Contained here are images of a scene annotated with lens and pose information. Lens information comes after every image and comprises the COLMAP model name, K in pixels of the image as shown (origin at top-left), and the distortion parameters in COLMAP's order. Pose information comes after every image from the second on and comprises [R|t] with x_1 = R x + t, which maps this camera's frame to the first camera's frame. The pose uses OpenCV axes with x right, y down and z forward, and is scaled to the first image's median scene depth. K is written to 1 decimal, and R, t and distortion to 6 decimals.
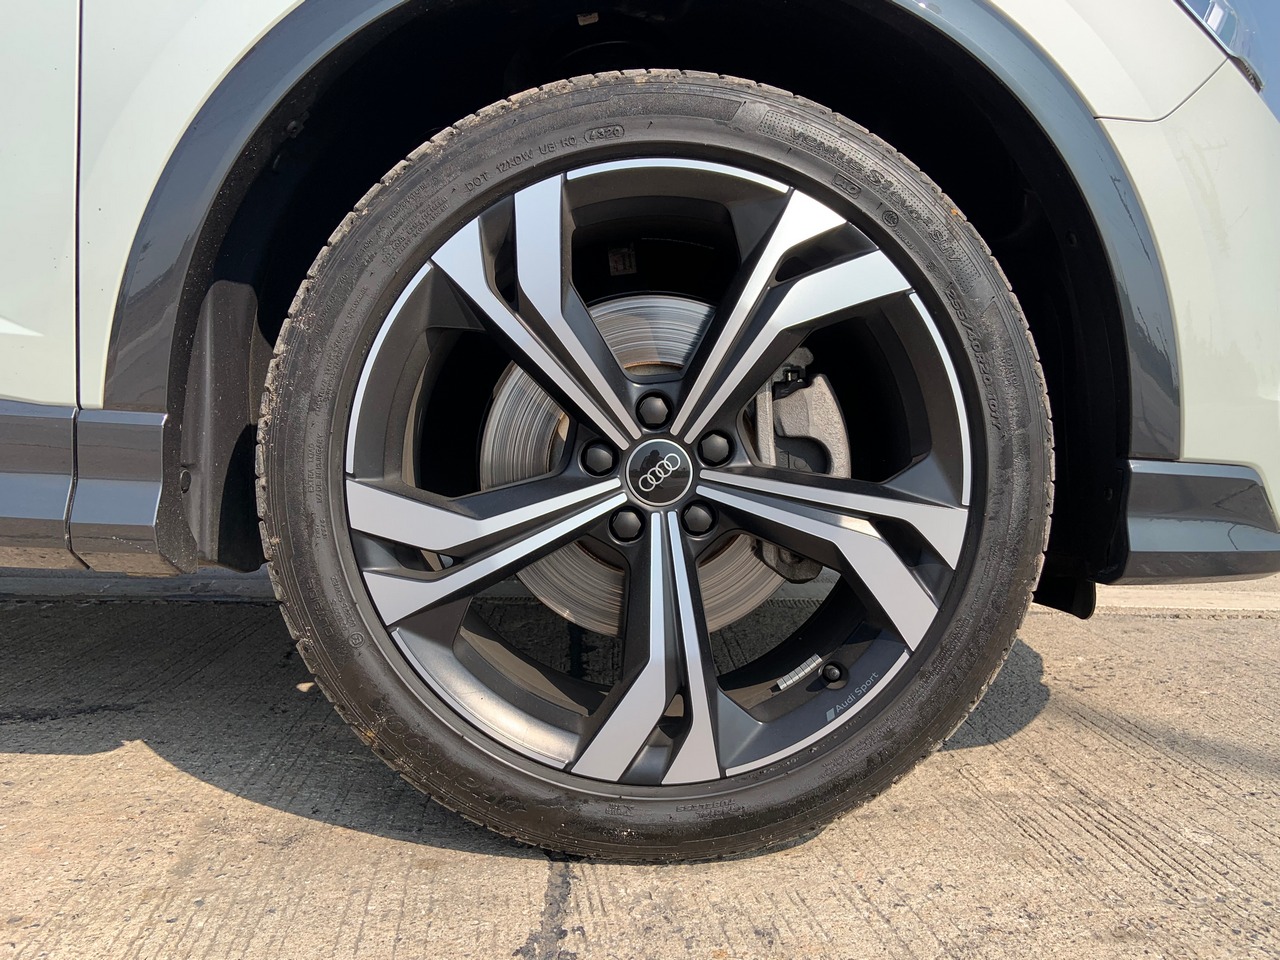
lens RADIAL K [[1002.4, 0, 641.2], [0, 1002.4, 485.2], [0, 0, 1]] dist [0.055570, -0.007073]
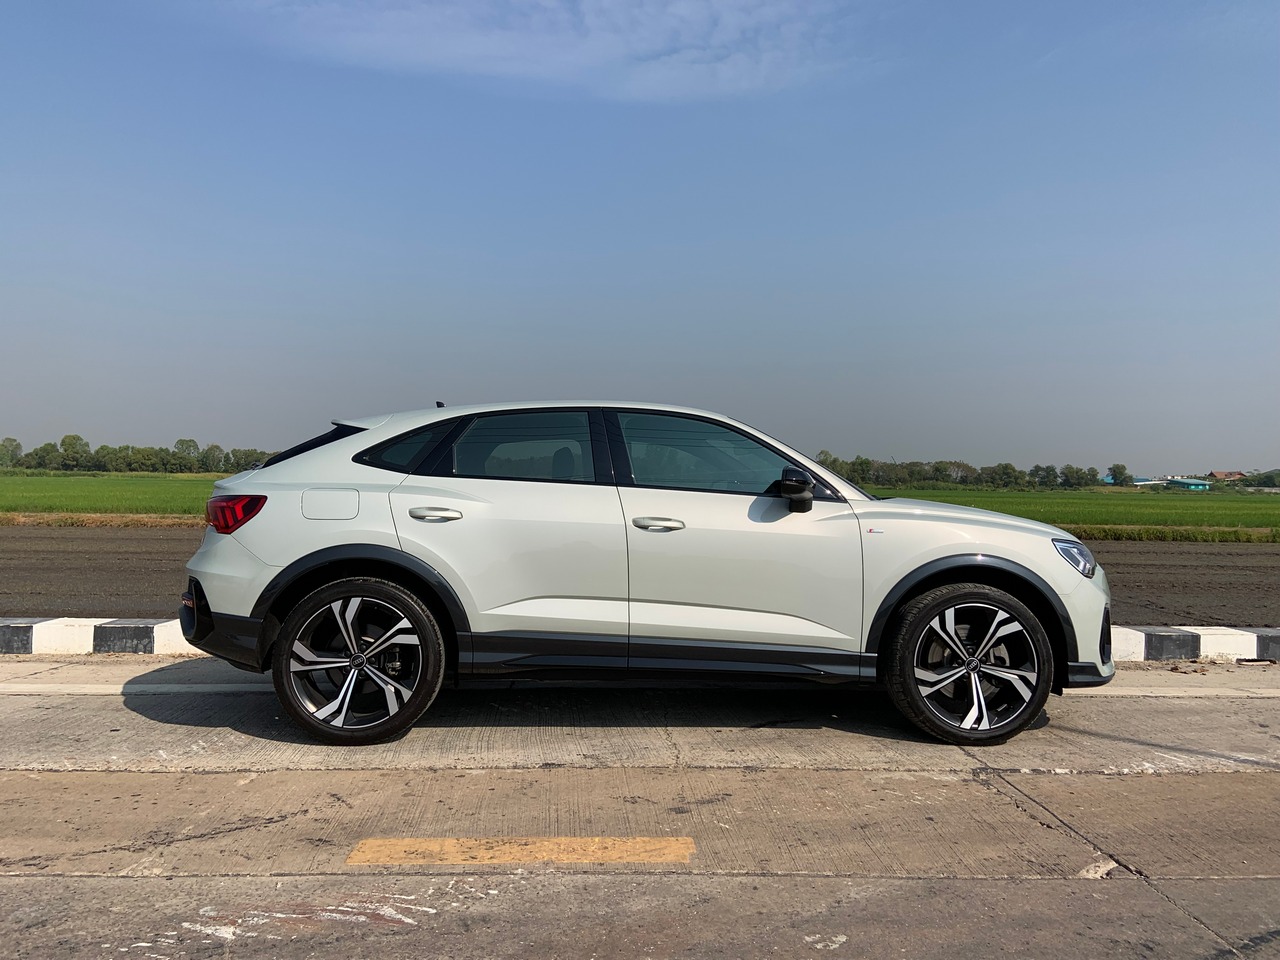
lens RADIAL K [[1002.4, 0, 637.9], [0, 1002.4, 476.7], [0, 0, 1]] dist [0.055570, -0.007073]
pose [[0.999560, 0.000031, 0.029666, -1.776822], [0.002763, 0.995557, -0.094122, -0.473964], [-0.029537, 0.094162, 0.995119, -3.976408]]
